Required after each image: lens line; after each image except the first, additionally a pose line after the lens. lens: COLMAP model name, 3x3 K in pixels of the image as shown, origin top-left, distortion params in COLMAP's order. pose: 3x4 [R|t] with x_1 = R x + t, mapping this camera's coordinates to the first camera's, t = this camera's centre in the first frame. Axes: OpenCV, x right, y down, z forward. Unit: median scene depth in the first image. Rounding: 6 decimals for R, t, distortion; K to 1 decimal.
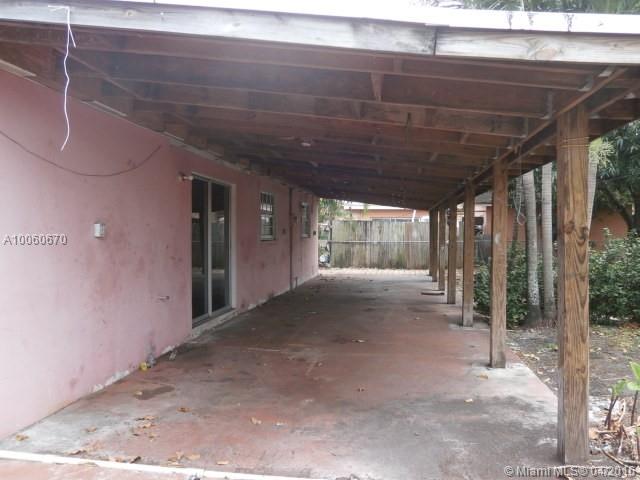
lens RADIAL K [[510.6, 0, 320.0], [0, 510.6, 240.0], [0, 0, 1]] dist [-0.069693, 0.000862]
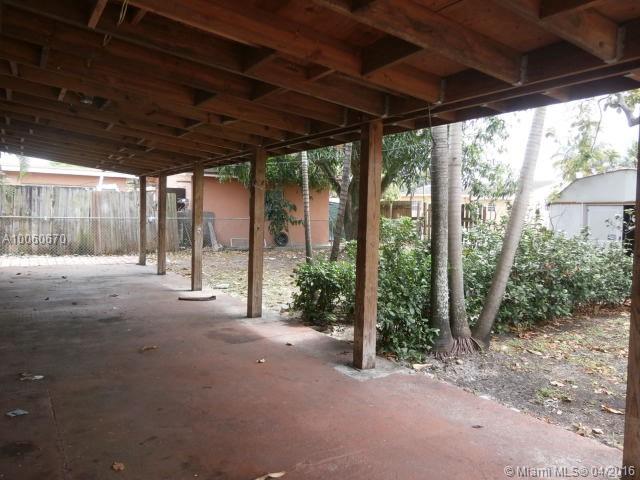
lens RADIAL K [[510.6, 0, 320.0], [0, 510.6, 240.0], [0, 0, 1]] dist [-0.069693, 0.000862]
pose [[0.762276, -0.015714, 0.647061, -0.049286], [-0.015172, 0.998997, 0.042134, -0.000017], [-0.647074, -0.041935, 0.761273, 0.236950]]
